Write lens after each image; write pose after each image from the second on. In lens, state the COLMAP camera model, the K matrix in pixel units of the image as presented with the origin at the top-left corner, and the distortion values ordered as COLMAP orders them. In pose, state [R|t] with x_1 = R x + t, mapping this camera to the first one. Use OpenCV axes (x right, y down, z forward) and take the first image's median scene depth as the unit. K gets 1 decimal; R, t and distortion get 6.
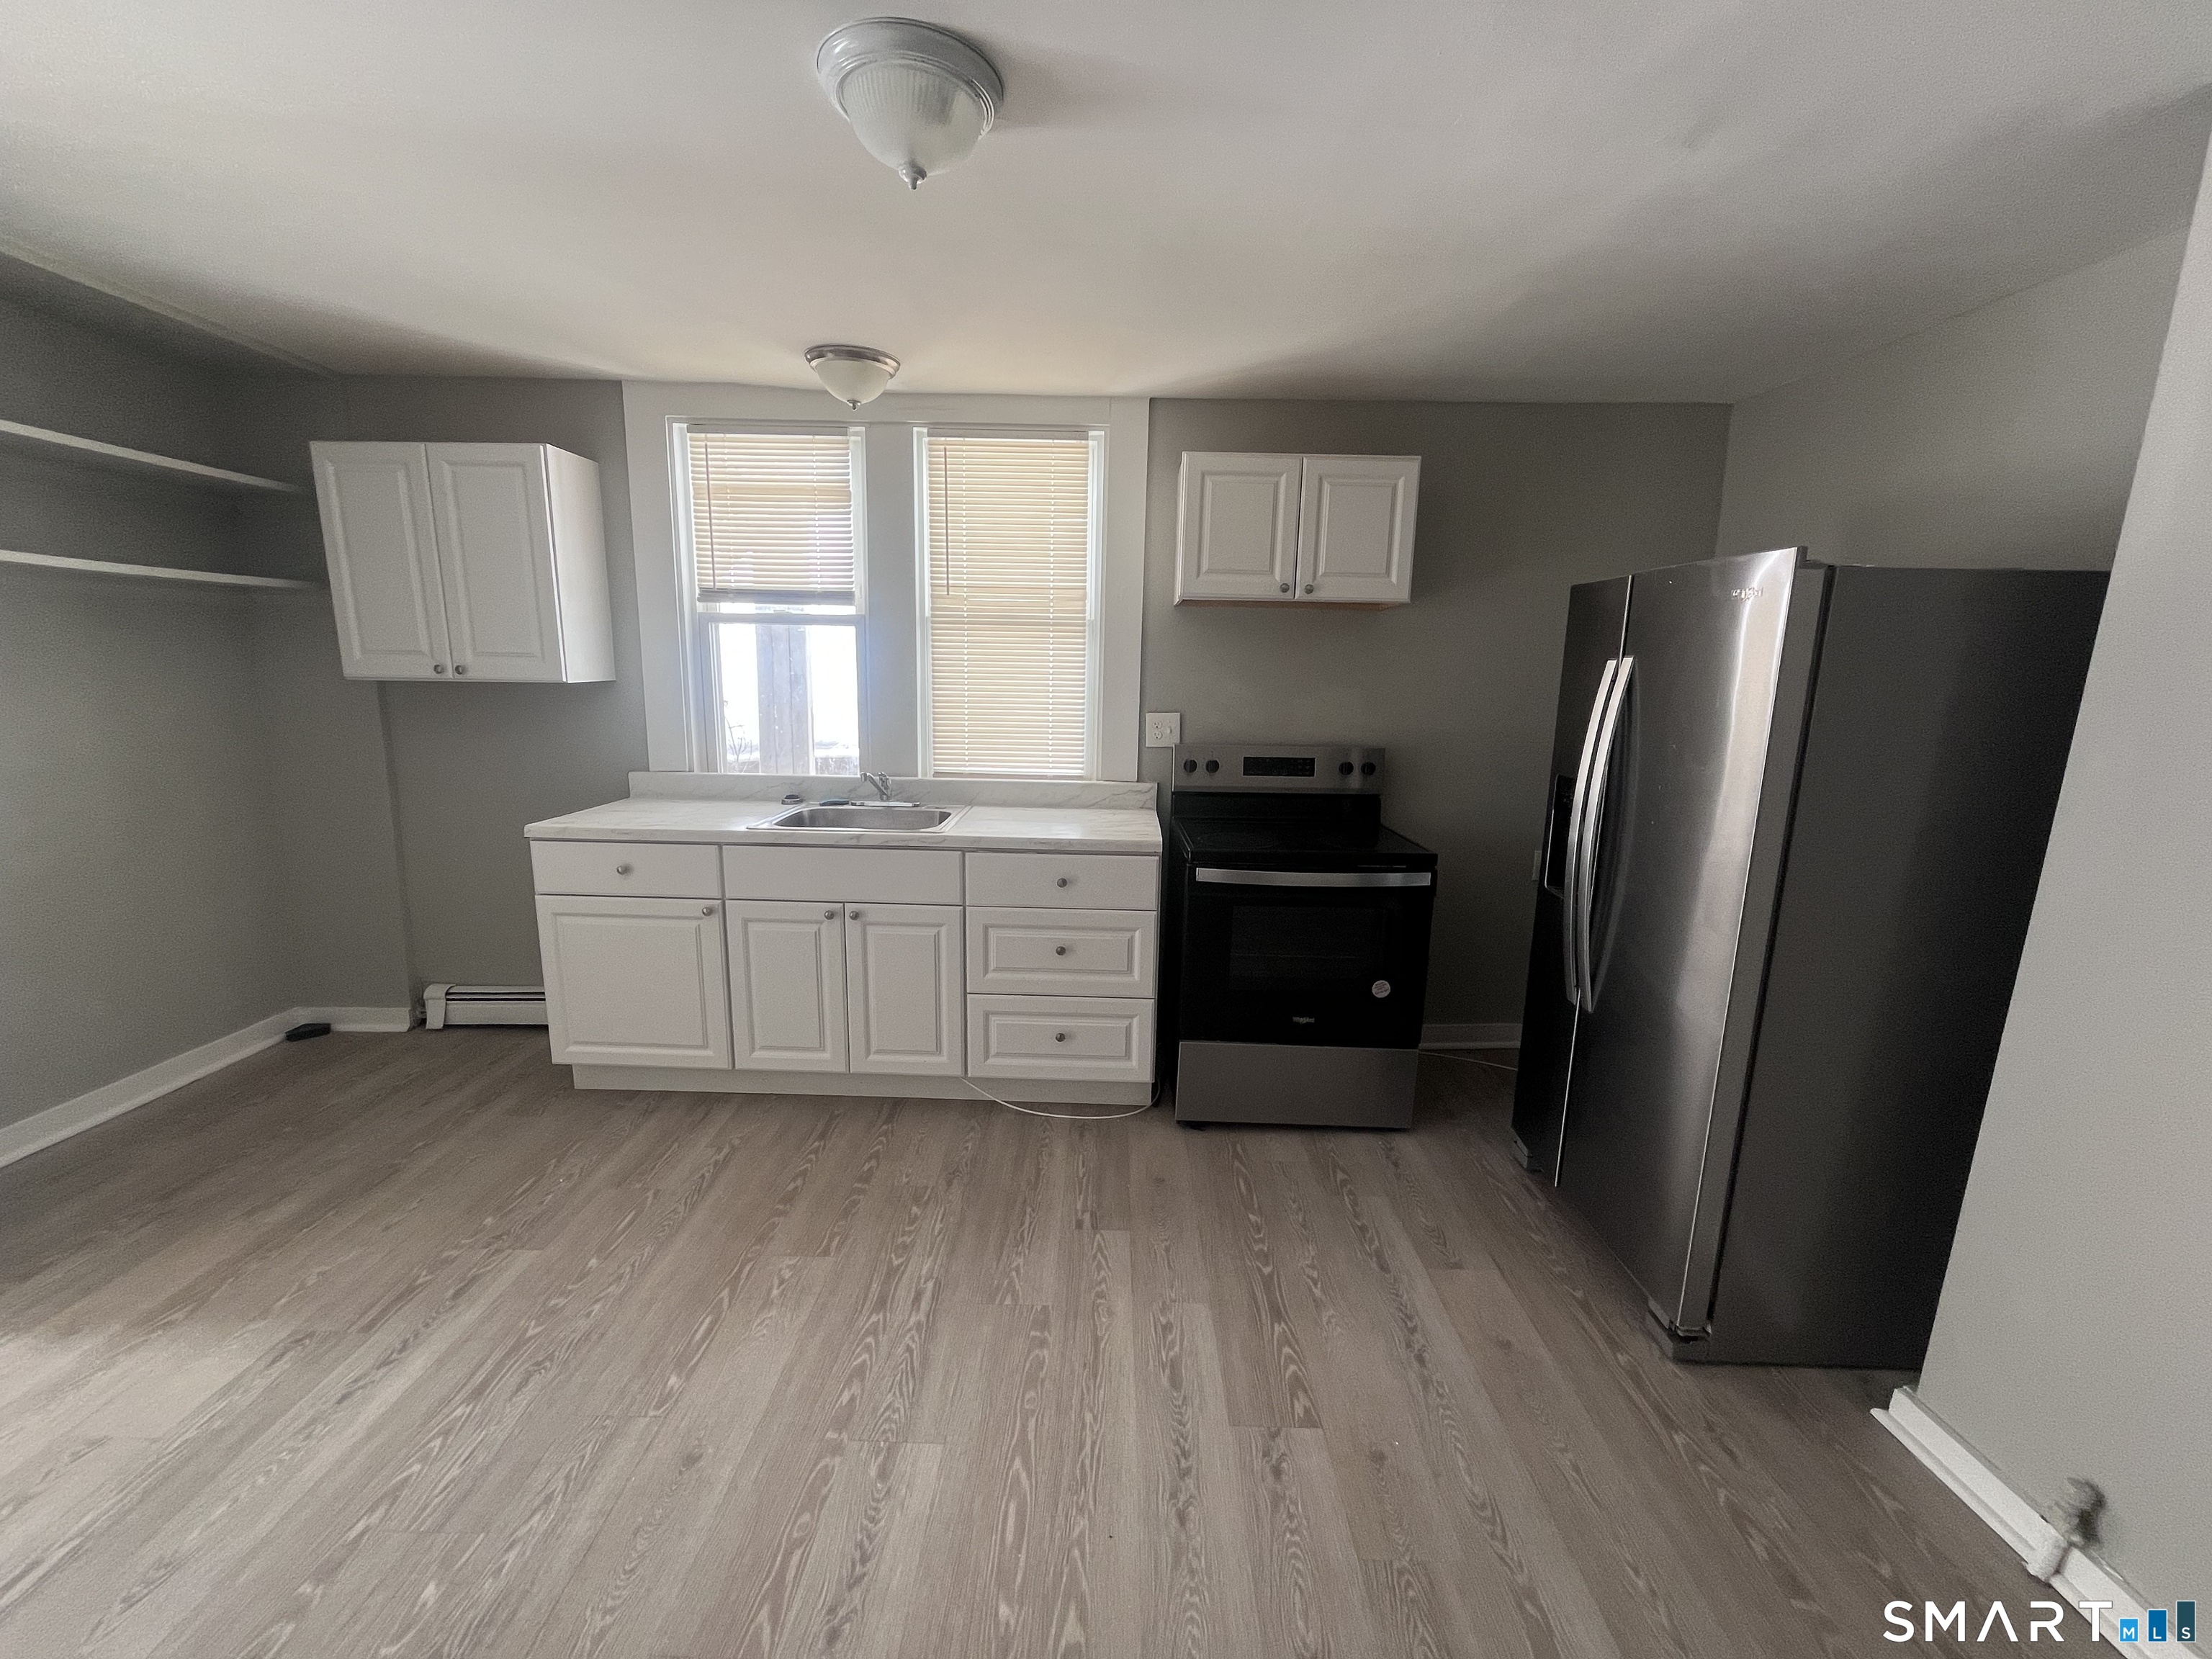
lens RADIAL K [[892.3, 0, 1107.2], [0, 892.3, 832.5], [0, 0, 1]] dist [-0.003534, -0.000326]
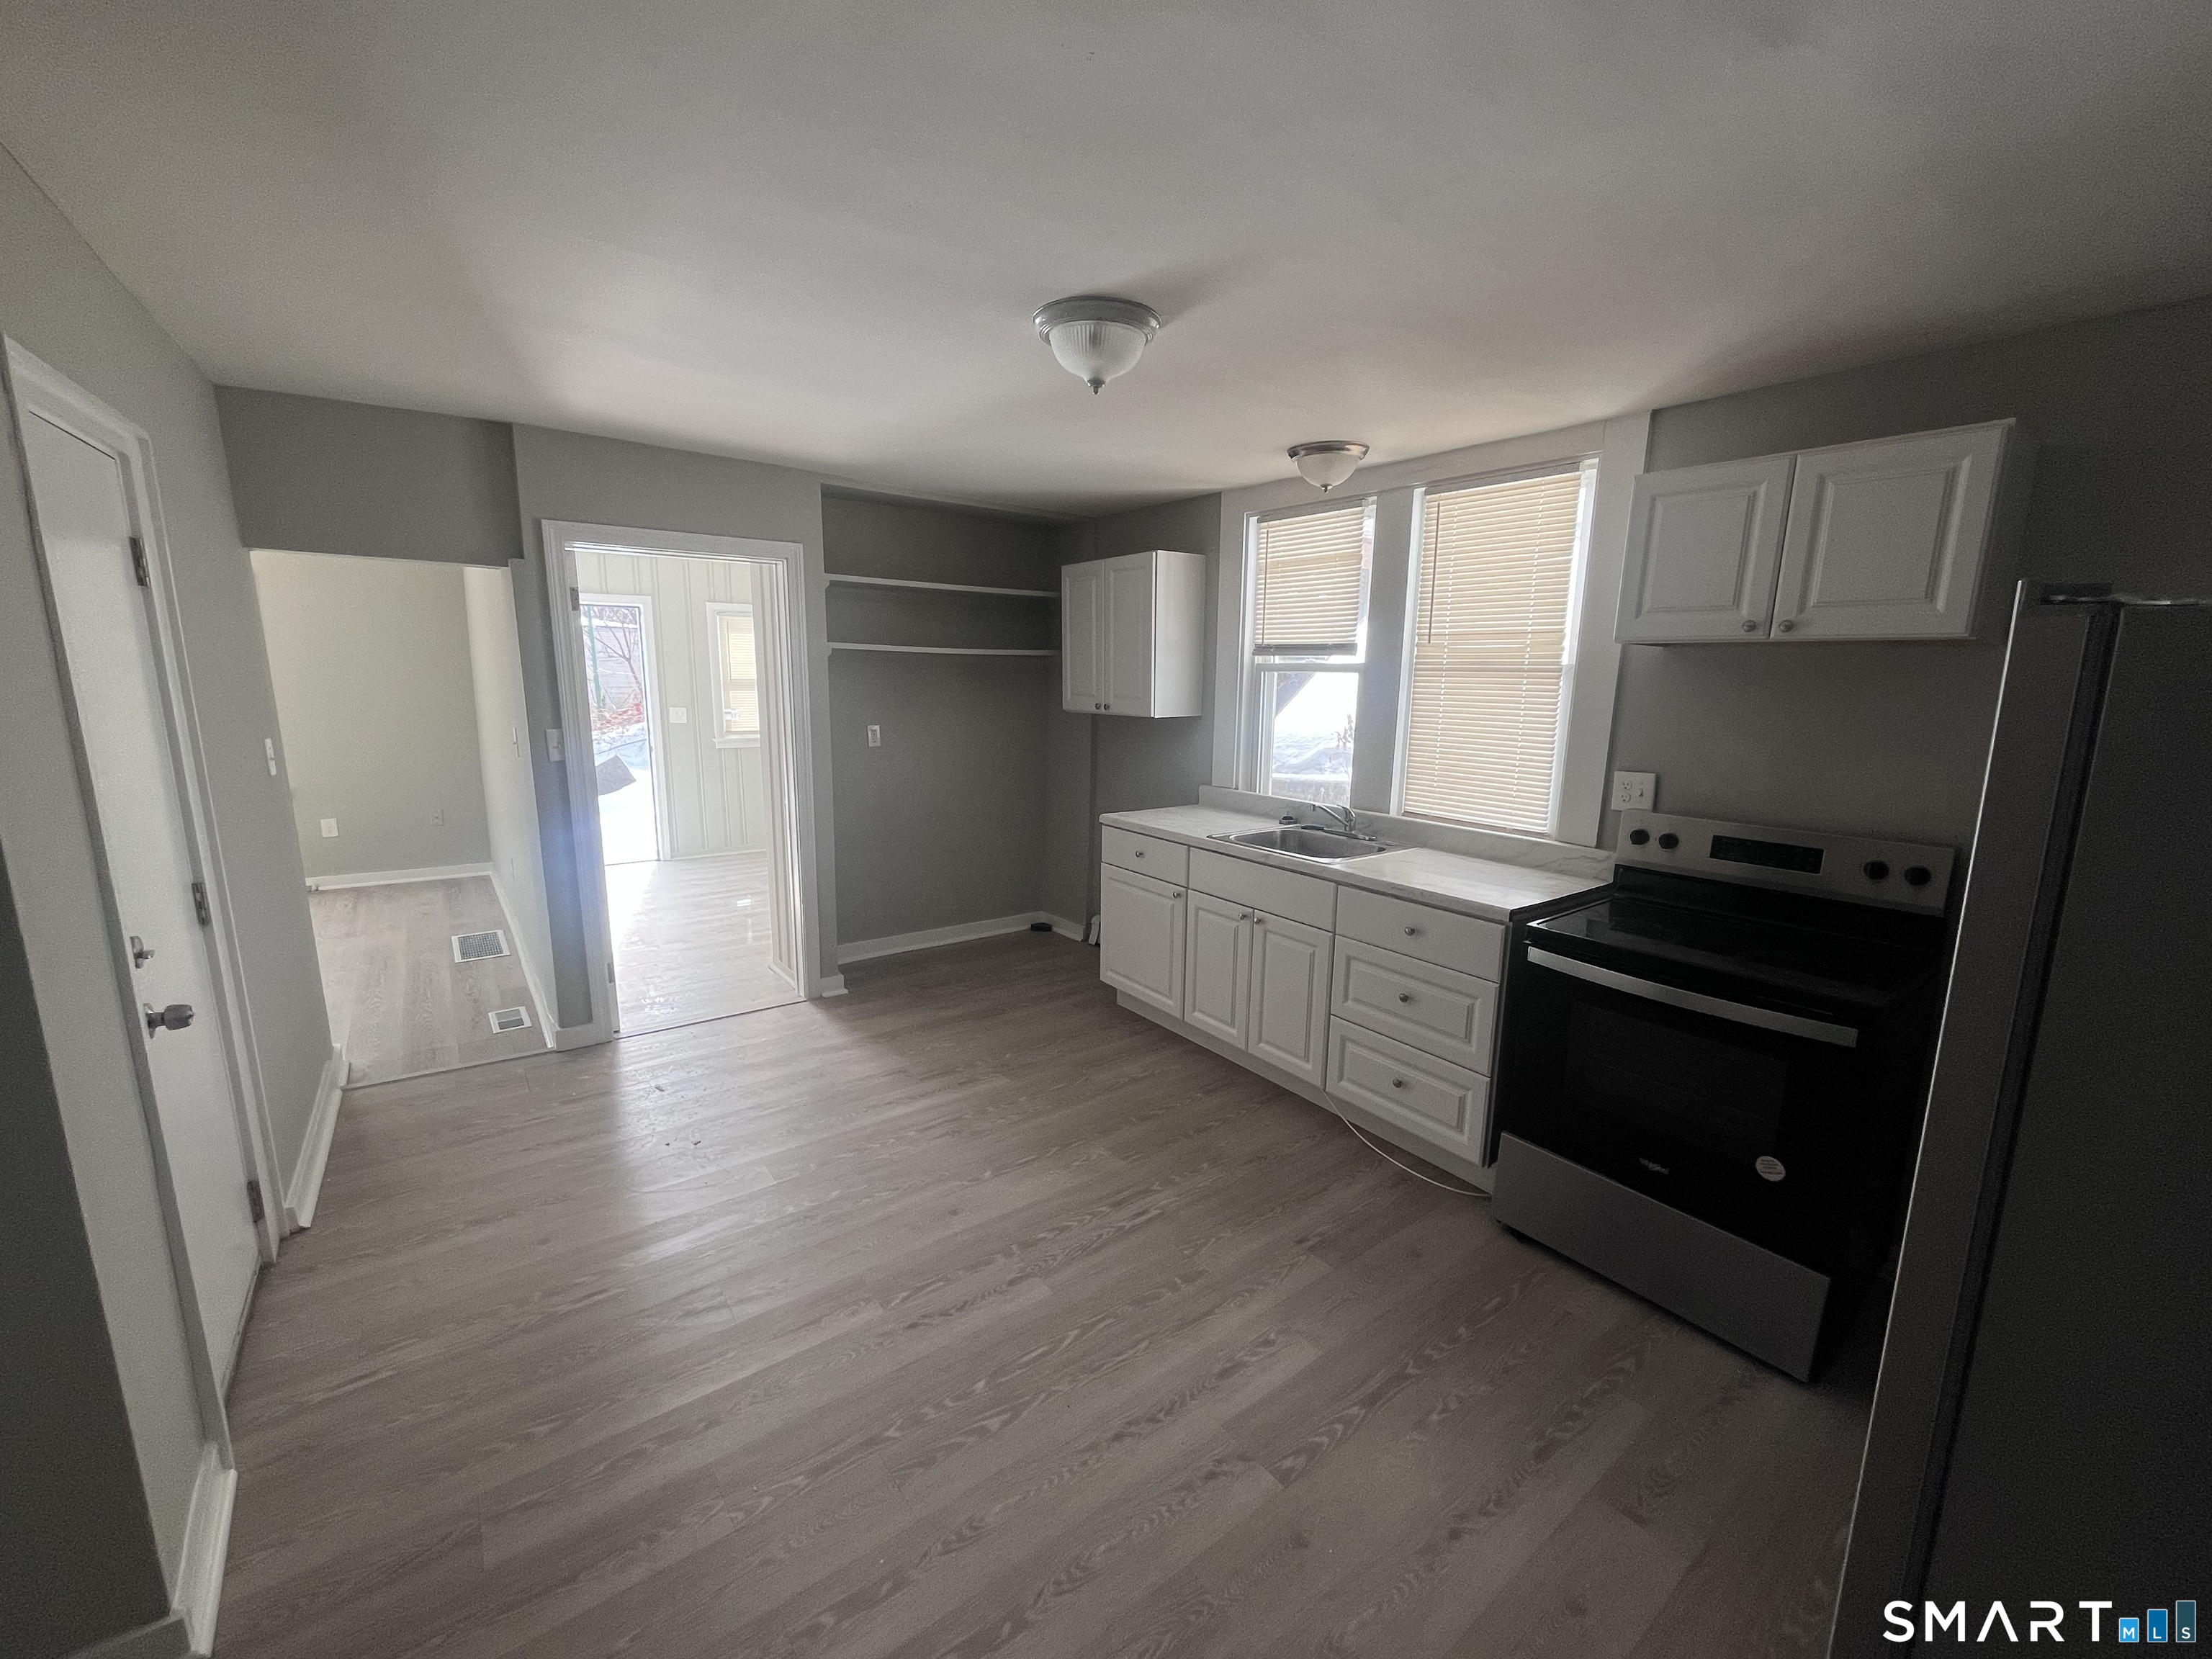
lens RADIAL K [[892.3, 0, 1107.2], [0, 892.3, 832.5], [0, 0, 1]] dist [-0.003534, -0.000326]
pose [[0.607469, 0.130512, -0.783549, 0.496649], [-0.148044, 0.987729, 0.049747, -0.051588], [0.780426, 0.085780, 0.619336, 0.094596]]
